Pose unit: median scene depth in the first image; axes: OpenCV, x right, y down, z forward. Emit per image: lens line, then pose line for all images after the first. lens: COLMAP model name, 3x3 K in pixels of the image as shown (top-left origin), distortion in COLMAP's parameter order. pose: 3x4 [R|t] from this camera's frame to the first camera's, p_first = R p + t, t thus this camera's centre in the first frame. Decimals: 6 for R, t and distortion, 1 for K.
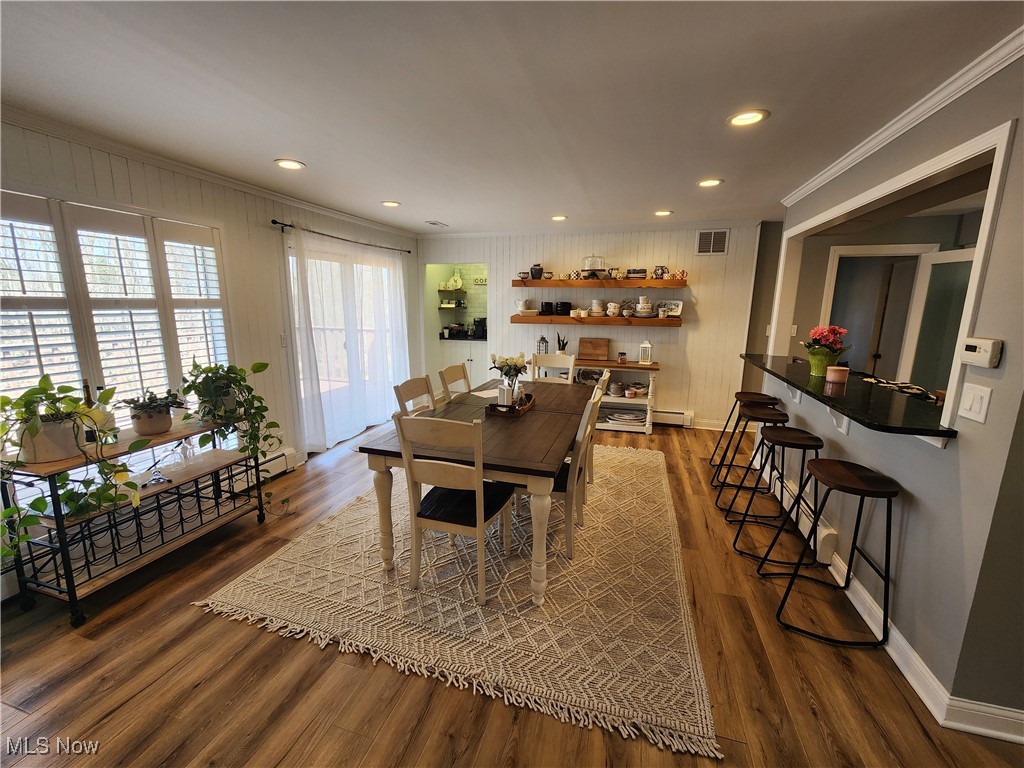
lens RADIAL K [[421.2, 0, 509.9], [0, 421.2, 384.0], [0, 0, 1]] dist [0.006595, -0.000282]
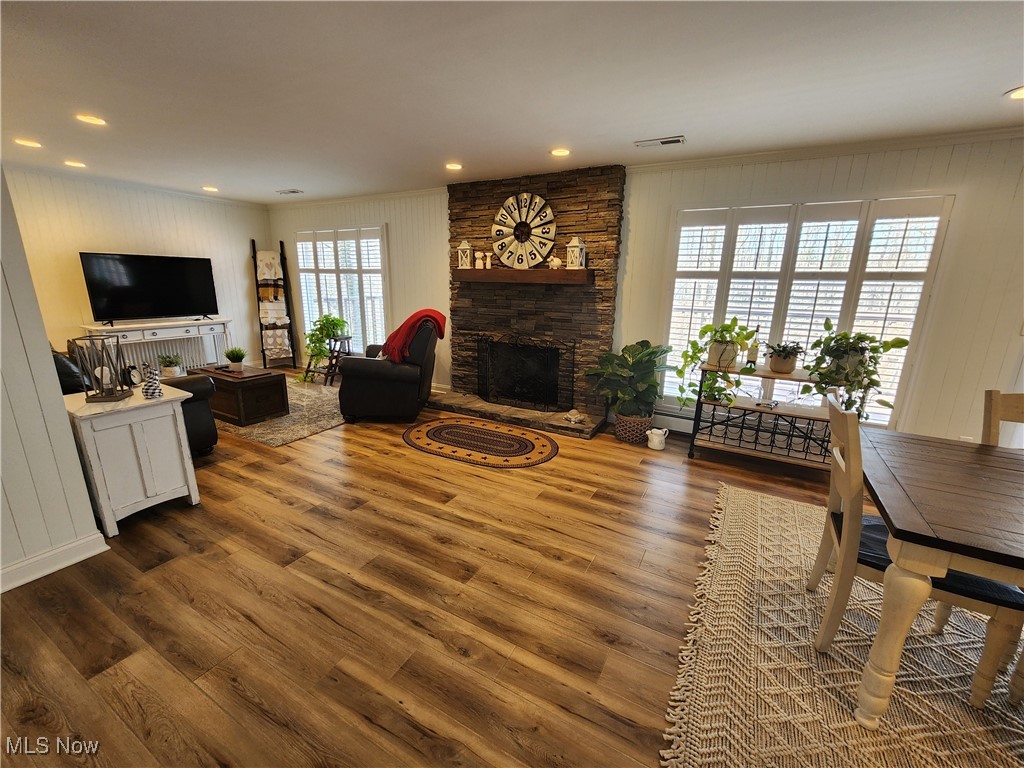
lens RADIAL K [[421.2, 0, 509.9], [0, 421.2, 384.0], [0, 0, 1]] dist [0.006595, -0.000282]
pose [[-0.217259, 0.240378, -0.946053, 0.582668], [-0.195720, 0.938793, 0.283480, -0.058513], [0.956291, 0.246750, -0.156915, 0.365850]]
